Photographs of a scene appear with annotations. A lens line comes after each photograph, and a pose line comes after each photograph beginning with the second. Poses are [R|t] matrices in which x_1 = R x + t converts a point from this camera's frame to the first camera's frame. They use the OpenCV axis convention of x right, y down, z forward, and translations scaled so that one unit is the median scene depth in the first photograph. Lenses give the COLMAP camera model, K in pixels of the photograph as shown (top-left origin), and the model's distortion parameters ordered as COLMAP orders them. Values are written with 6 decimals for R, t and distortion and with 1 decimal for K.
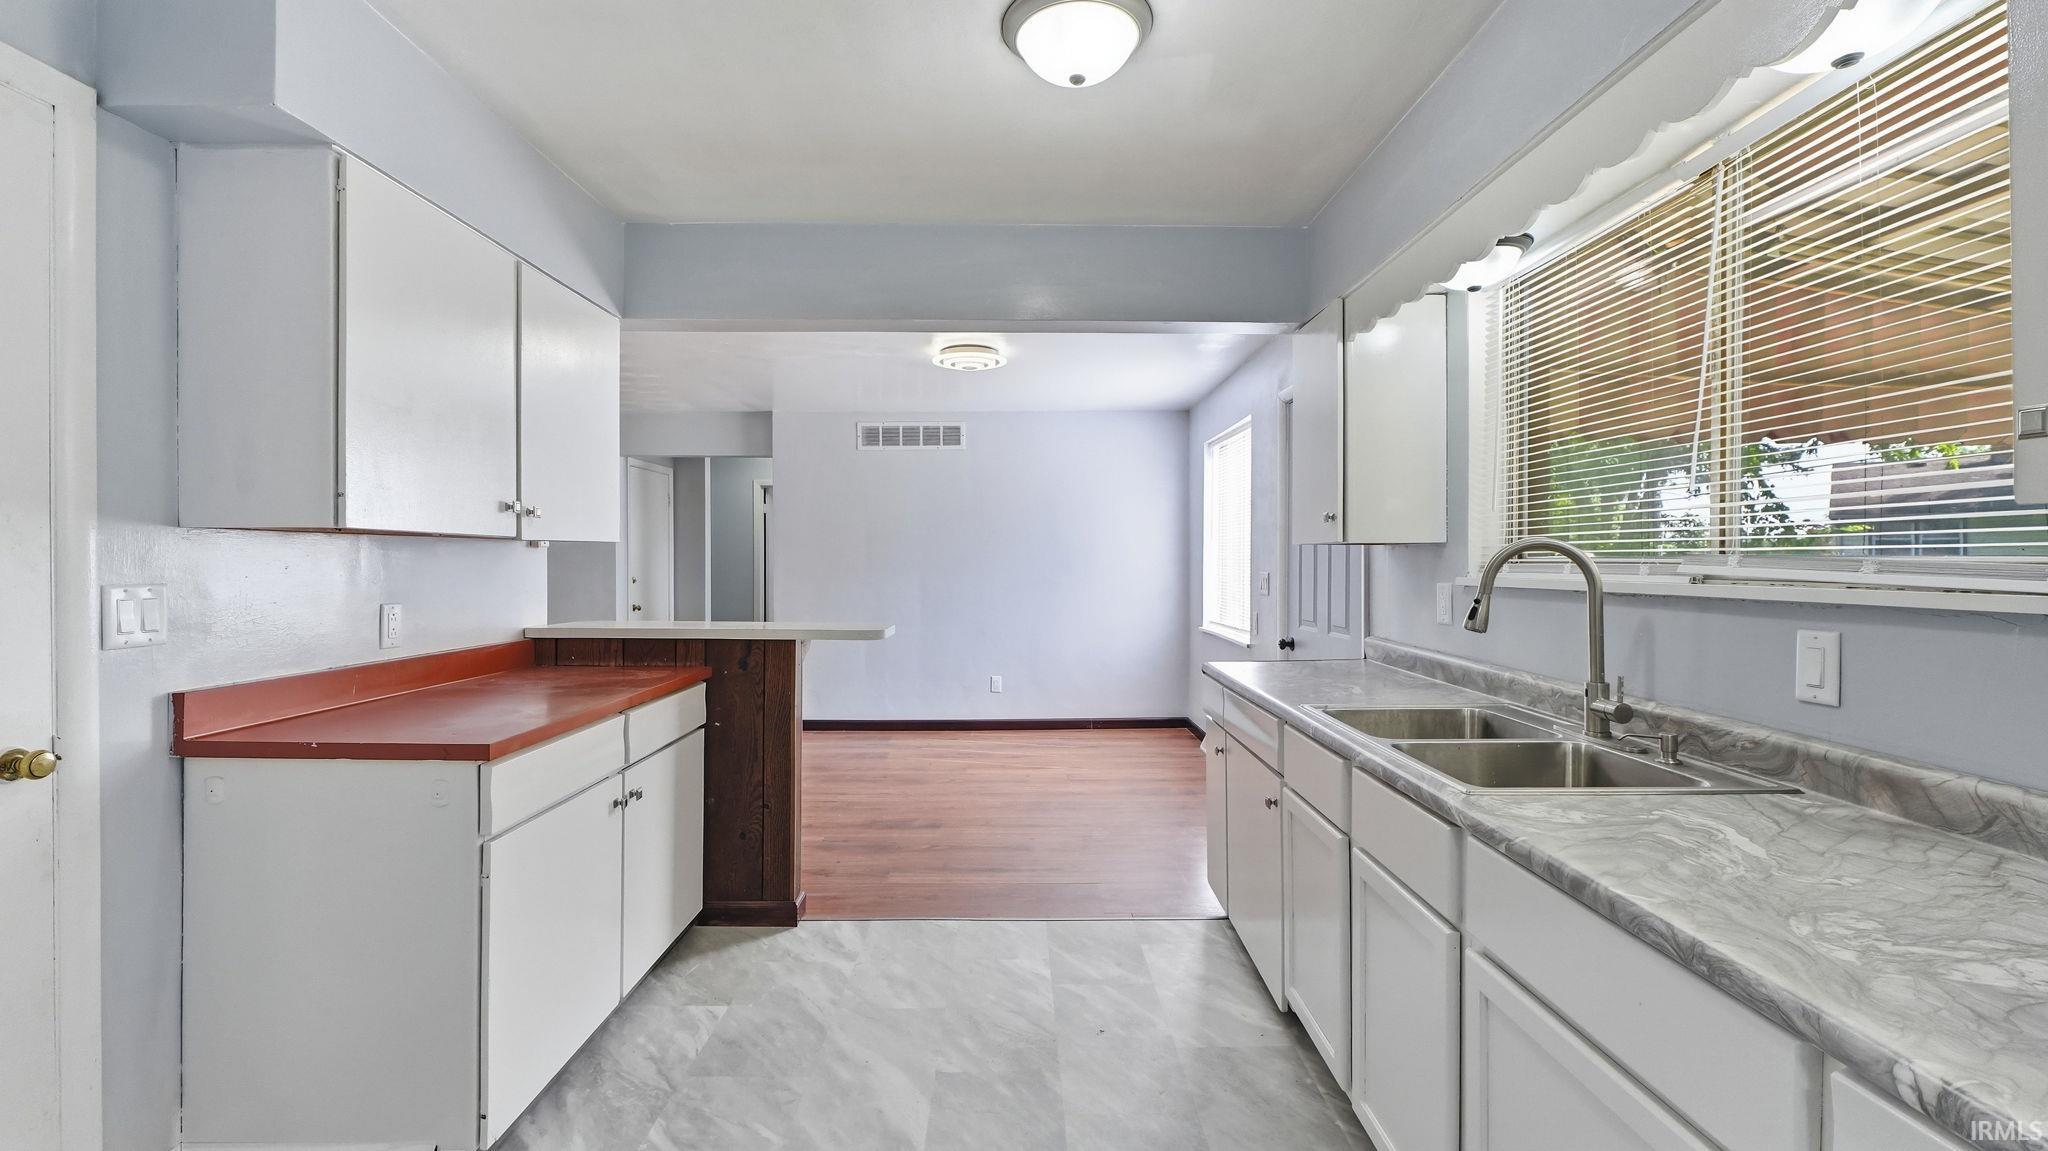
lens RADIAL K [[856.6, 0, 1027.1], [0, 856.6, 567.6], [0, 0, 1]] dist [-0.002303, -0.001871]
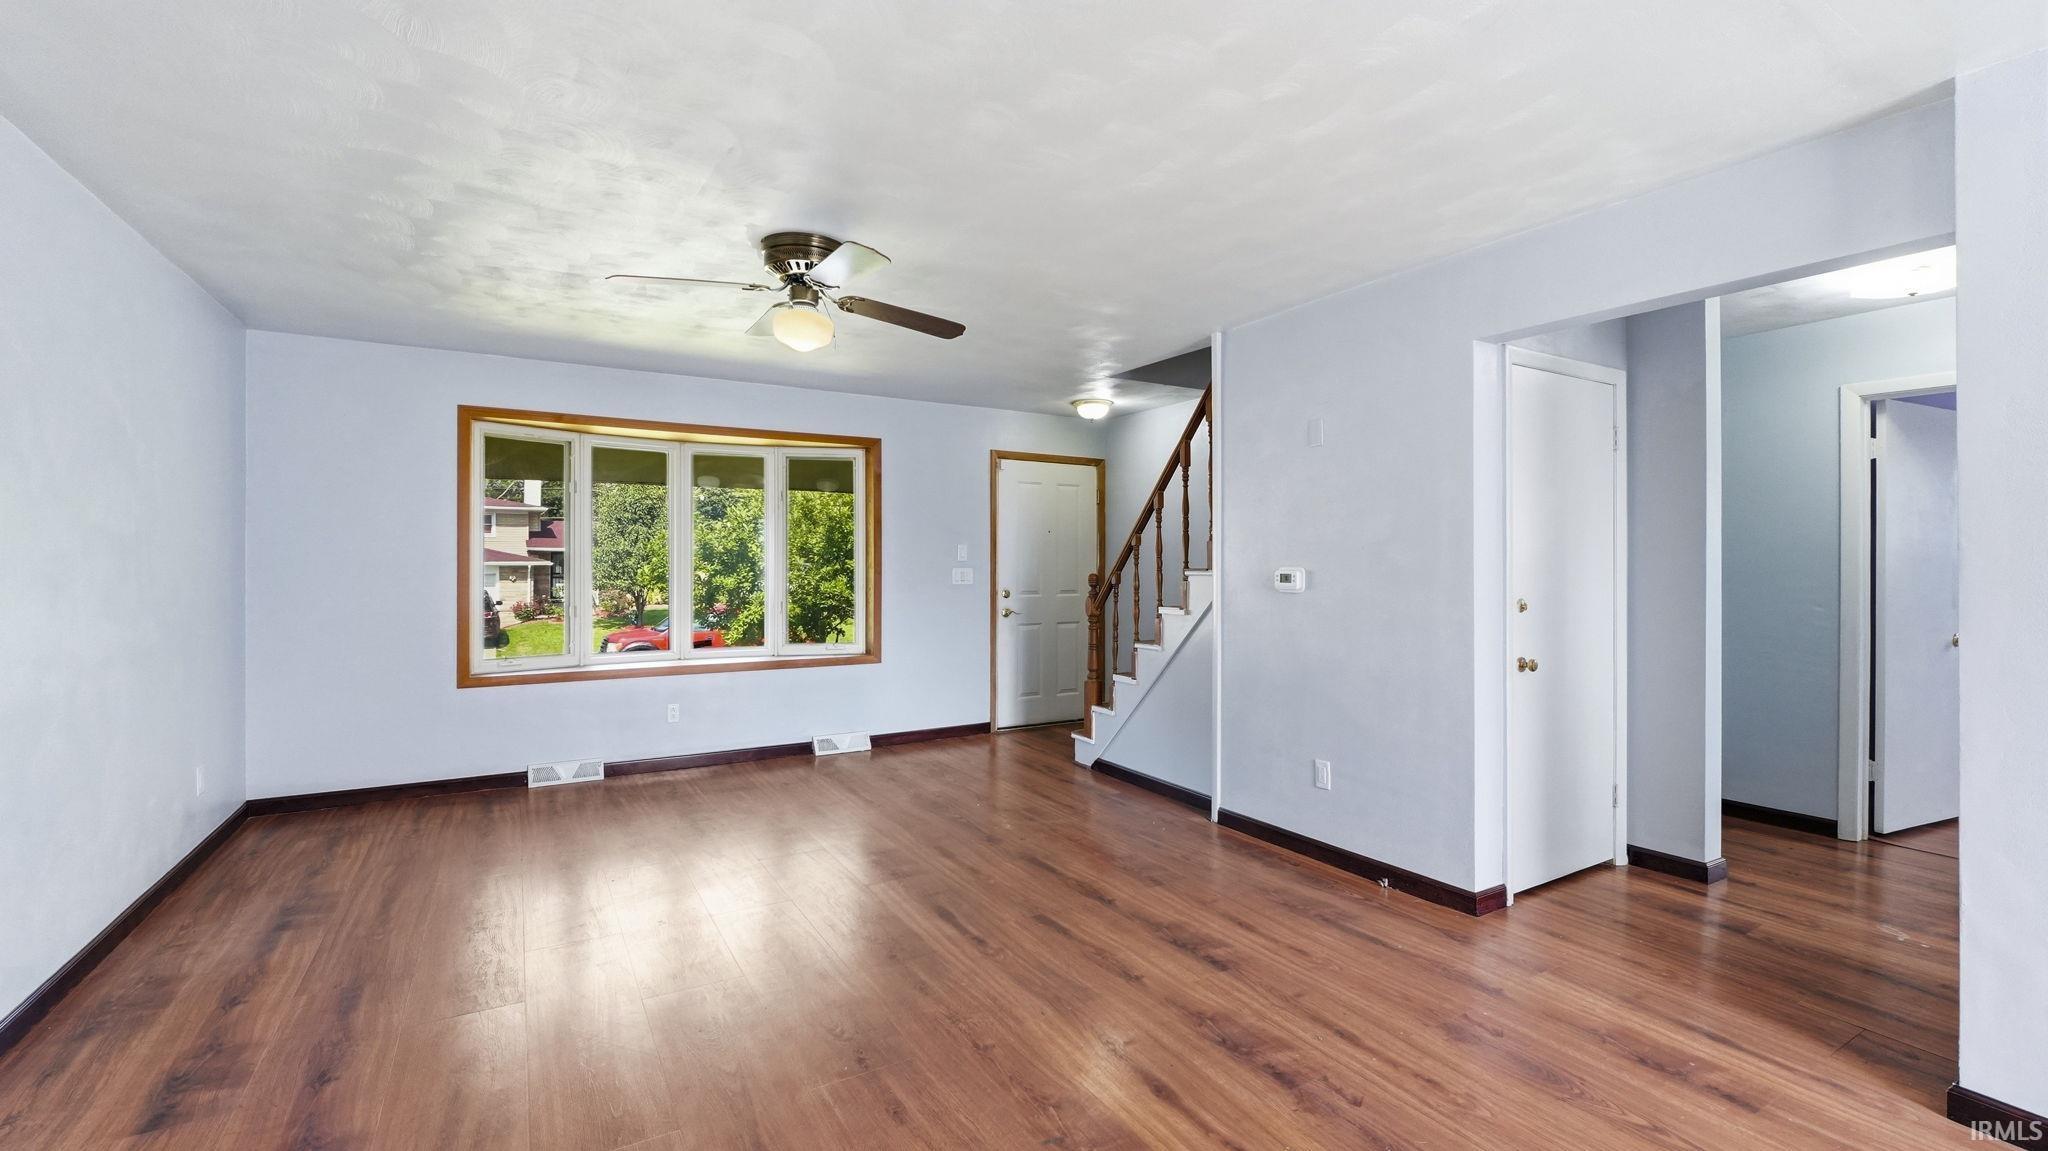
lens RADIAL K [[856.6, 0, 1015.0], [0, 856.6, 561.1], [0, 0, 1]] dist [-0.002303, -0.001871]
pose [[0.500246, -0.000513, -0.865883, -0.203731], [-0.008463, 0.999949, -0.005481, -0.003381], [0.865842, 0.010070, 0.500216, 0.555152]]
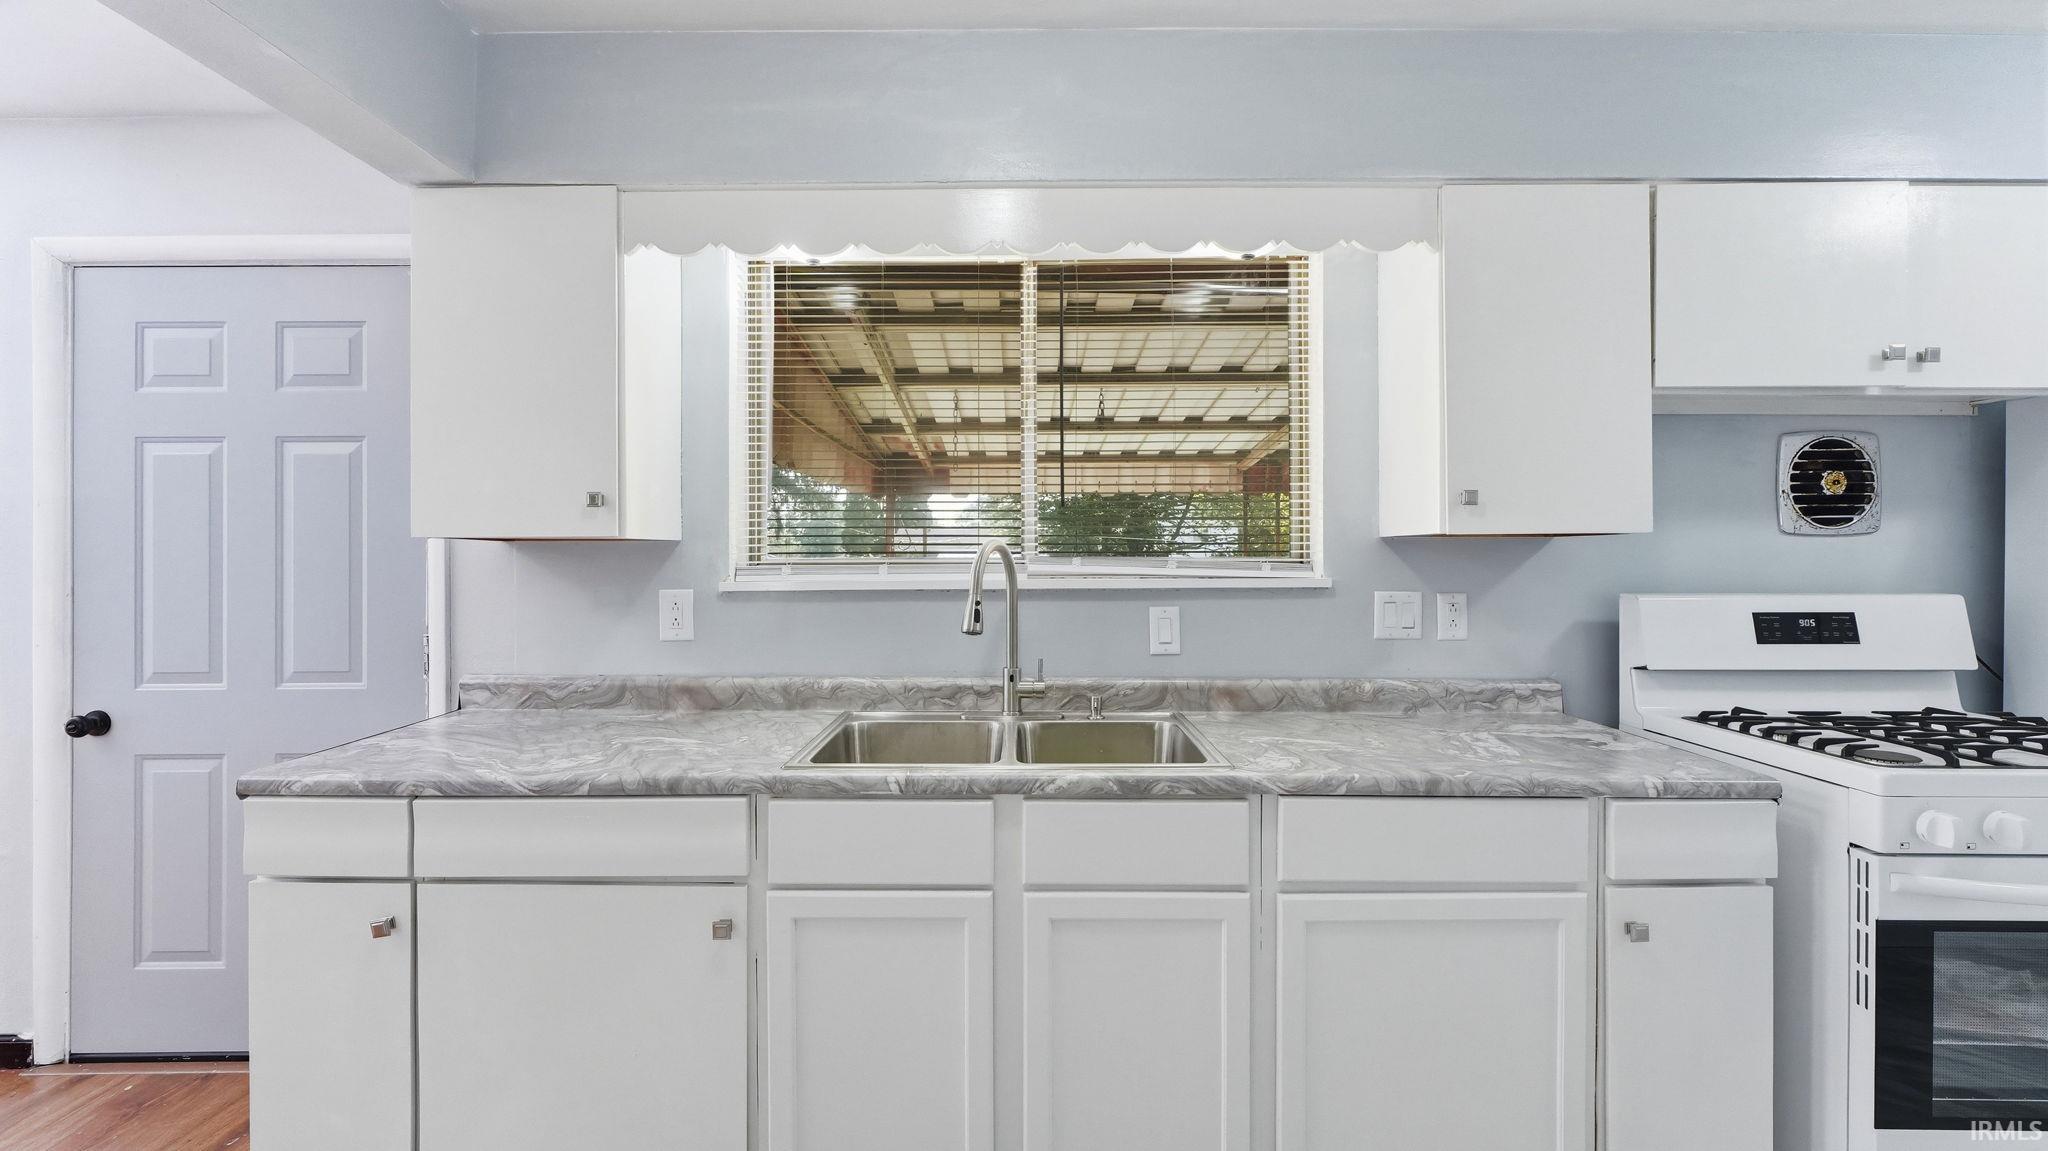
lens RADIAL K [[856.6, 0, 1035.3], [0, 856.6, 553.6], [0, 0, 1]] dist [-0.002303, -0.001871]
pose [[0.013636, 0.006841, 0.999884, -0.138162], [0.012015, 0.999903, -0.007005, -0.003404], [-0.999835, 0.012110, 0.013553, 0.263252]]
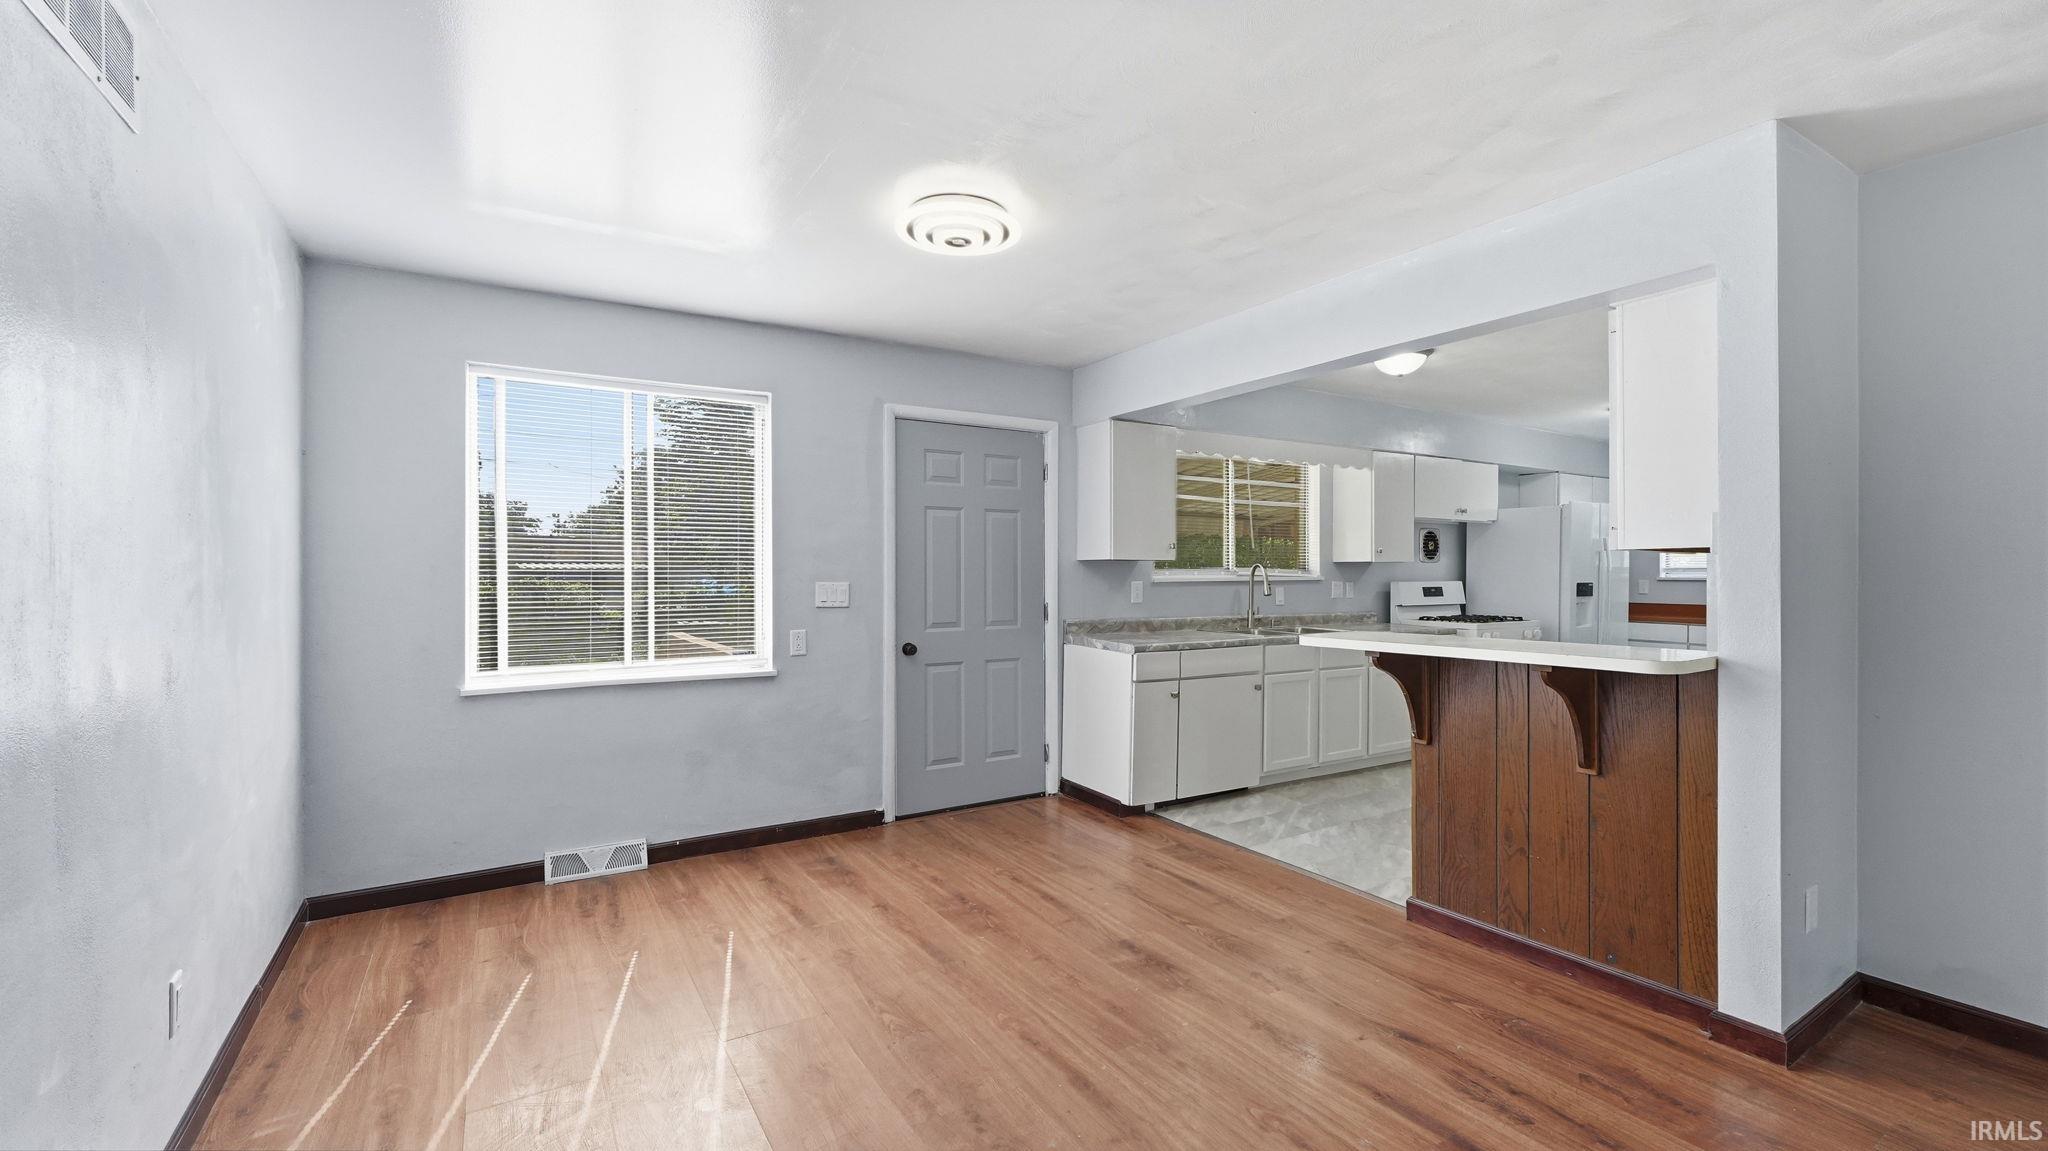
lens RADIAL K [[856.6, 0, 1016.5], [0, 856.6, 567.0], [0, 0, 1]] dist [-0.002303, -0.001871]
pose [[-0.510945, 0.003377, 0.859607, -0.433802], [0.007291, 0.999973, 0.000406, -0.007752], [-0.859583, 0.006475, -0.510956, 0.918217]]
